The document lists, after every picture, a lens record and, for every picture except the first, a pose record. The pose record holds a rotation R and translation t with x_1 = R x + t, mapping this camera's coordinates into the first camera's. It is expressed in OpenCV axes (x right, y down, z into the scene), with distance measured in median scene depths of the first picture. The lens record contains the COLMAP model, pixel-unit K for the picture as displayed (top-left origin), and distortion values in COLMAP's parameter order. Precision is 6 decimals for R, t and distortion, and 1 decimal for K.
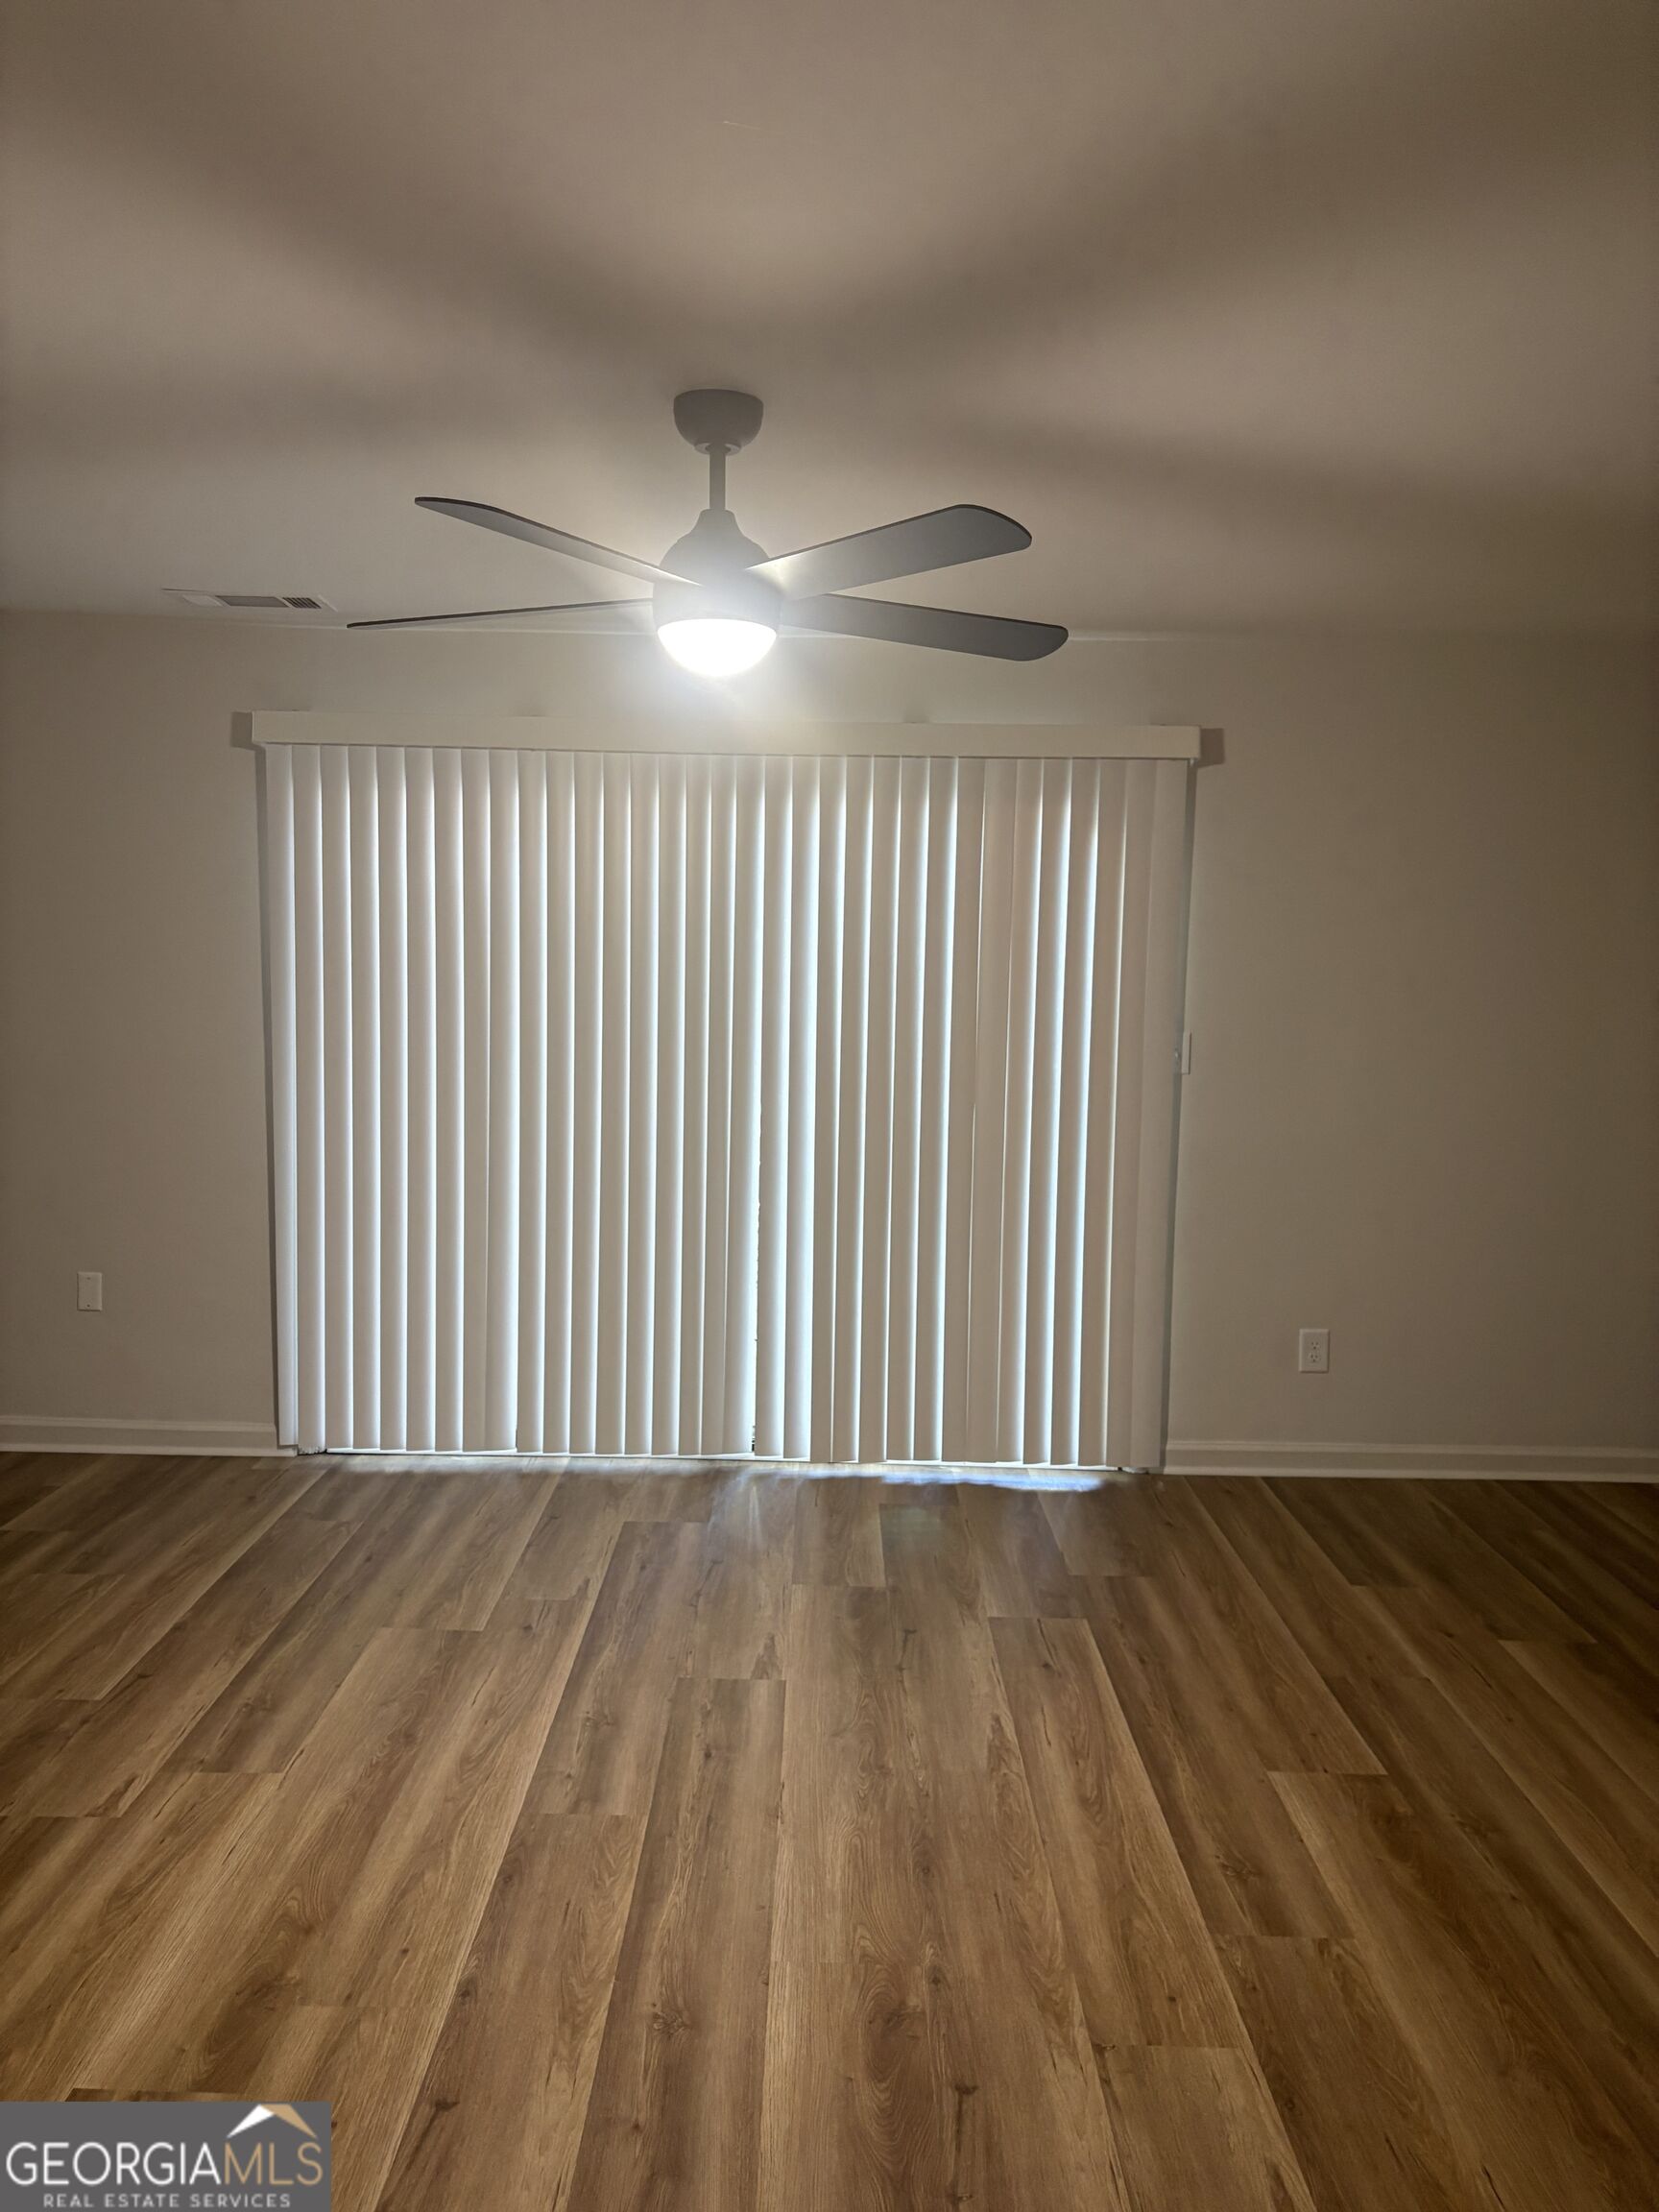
lens RADIAL K [[1688.3, 0, 818.5], [0, 1688.3, 1097.4], [0, 0, 1]] dist [0.012962, 0.001392]
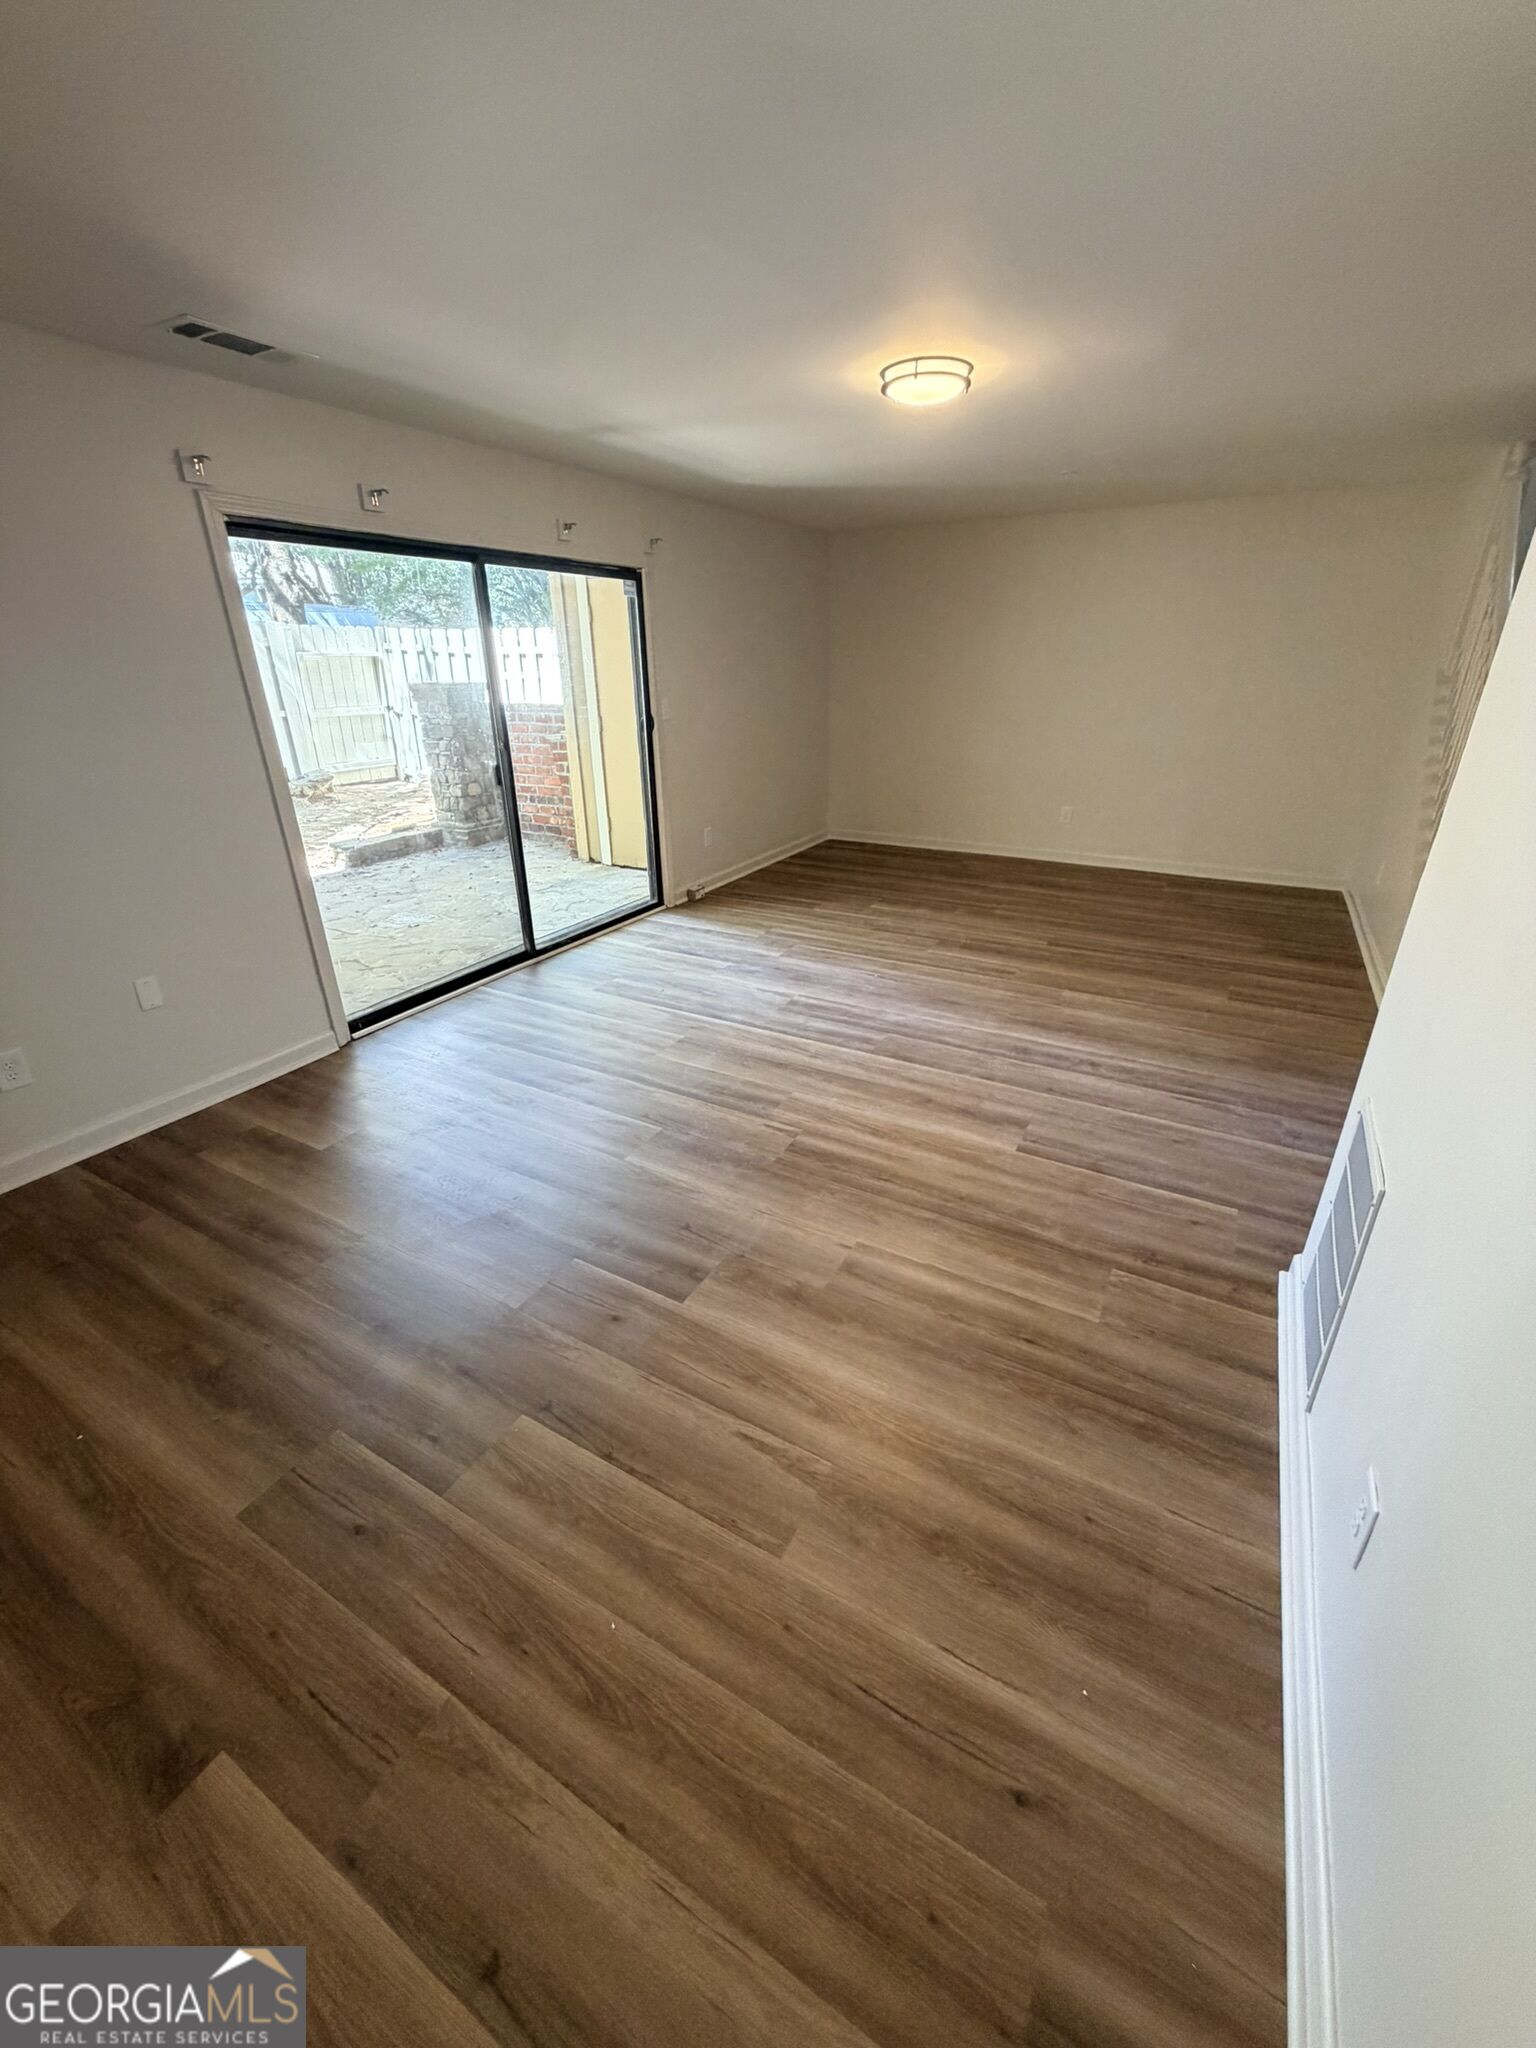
lens RADIAL K [[821.1, 0, 764.9], [0, 821.1, 1024.3], [0, 0, 1]] dist [0.002871, 0.000983]
pose [[0.481030, -0.381503, 0.789345, -1.047676], [0.094067, 0.917617, 0.386174, -0.074191], [-0.871643, -0.111509, 0.477288, 0.519685]]
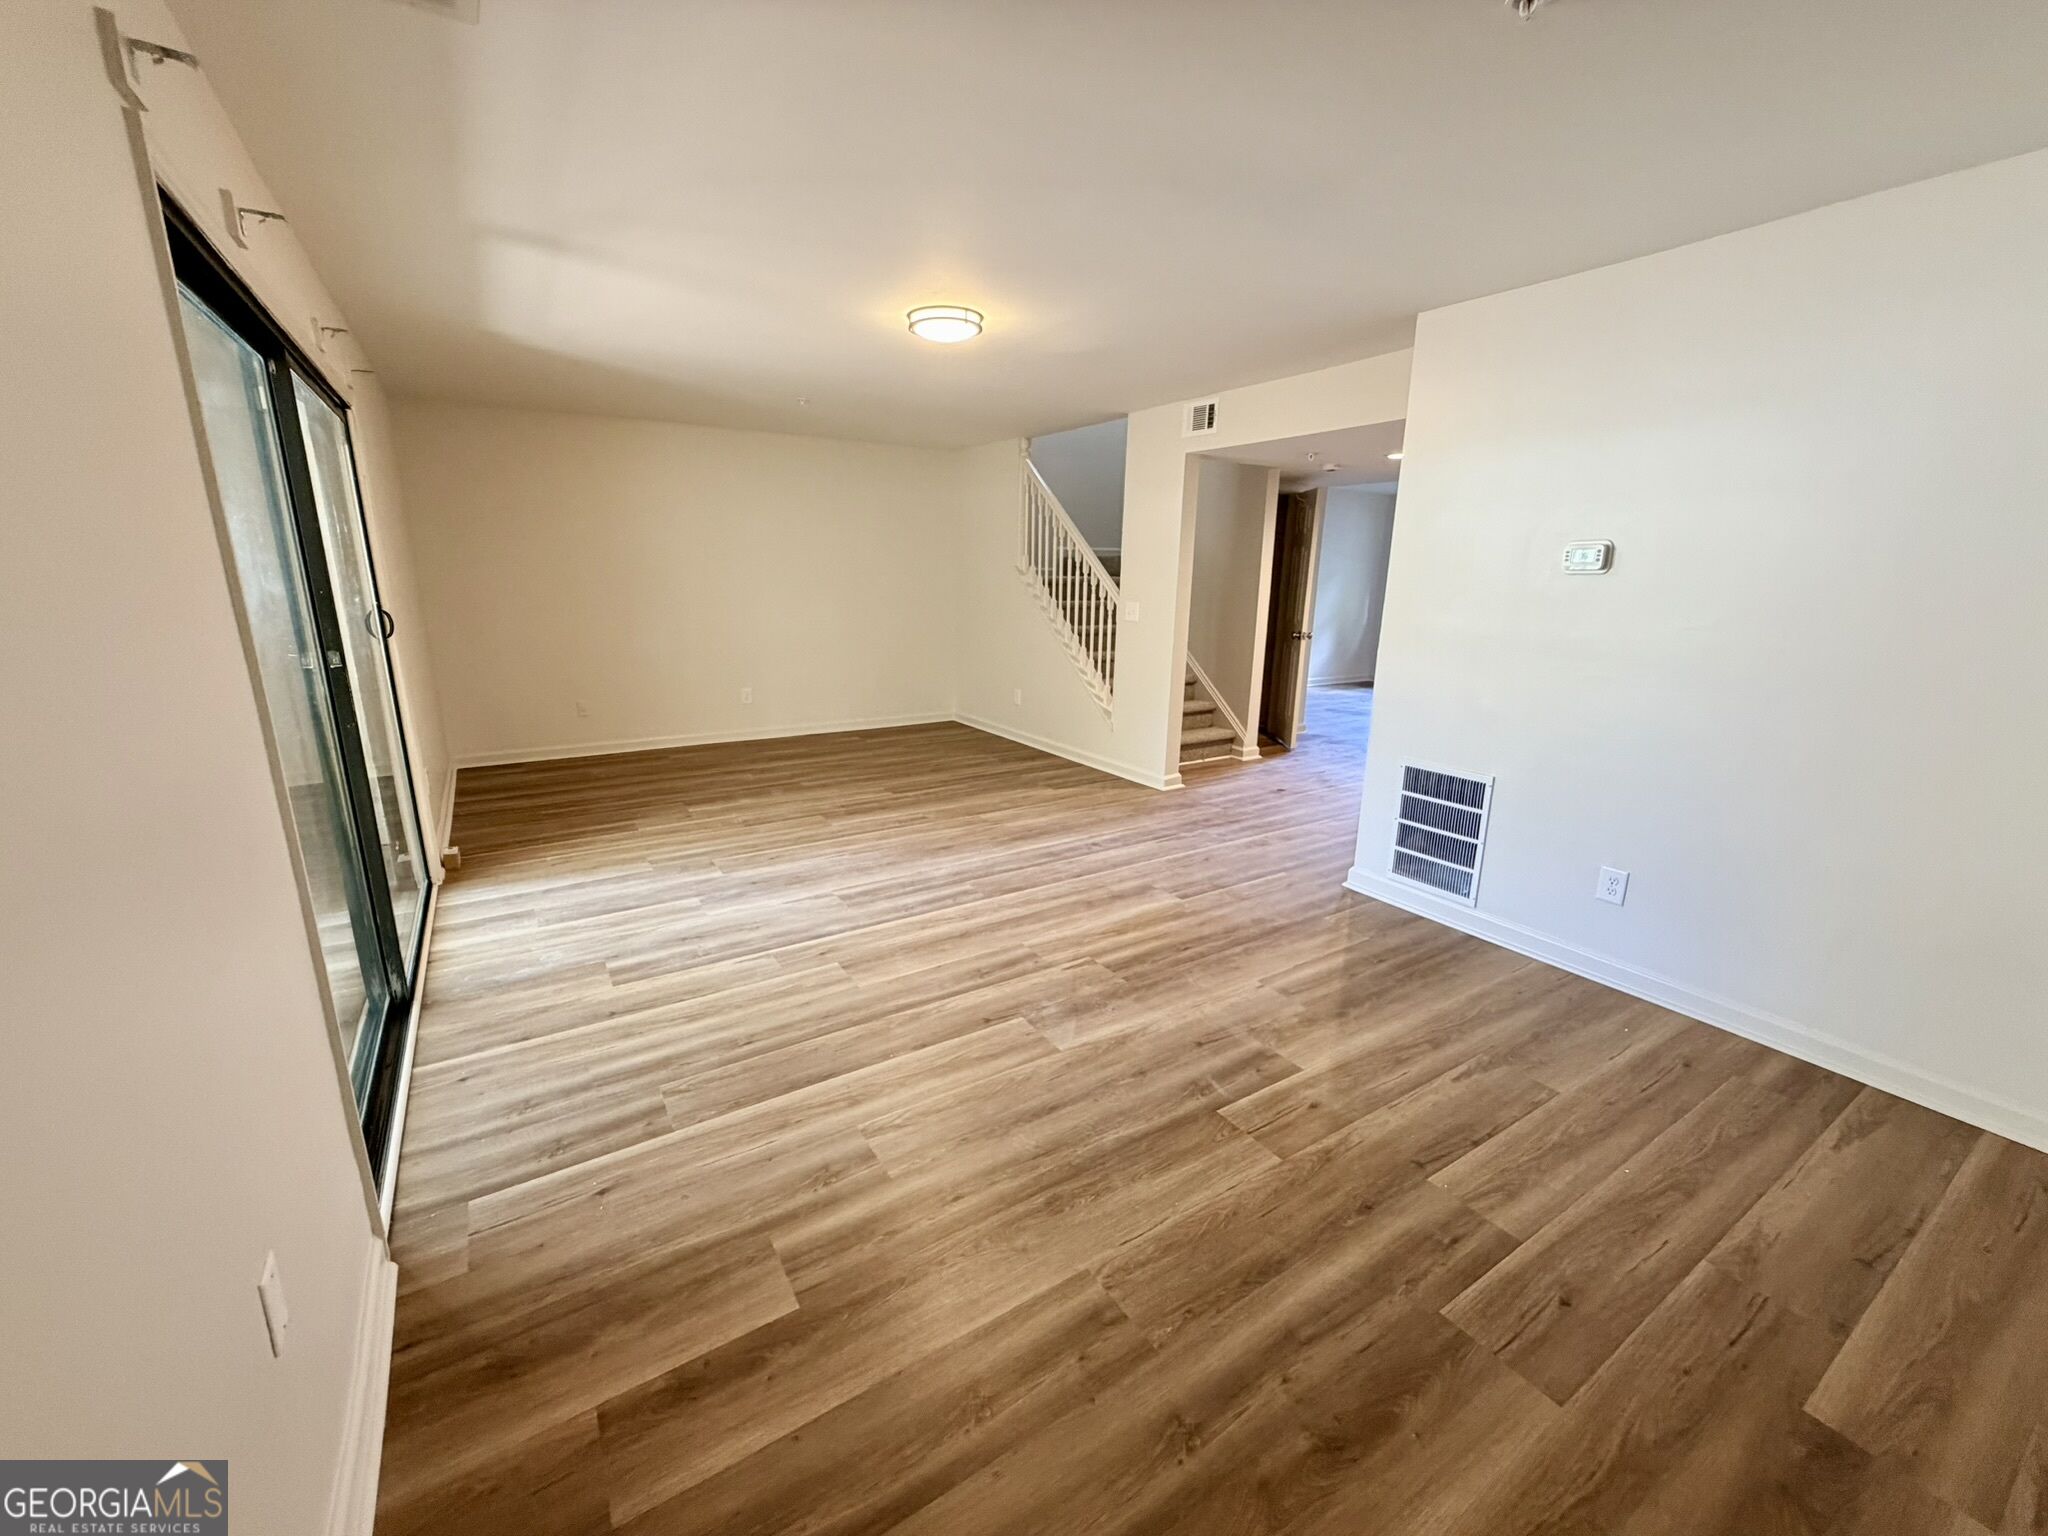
lens RADIAL K [[821.1, 0, 1033.2], [0, 821.1, 768.6], [0, 0, 1]] dist [0.002871, 0.000983]
pose [[-0.555544, -0.223575, 0.800865, -1.043322], [0.047986, 0.952946, 0.299317, -0.114212], [-0.830102, 0.204714, -0.518675, 1.396137]]
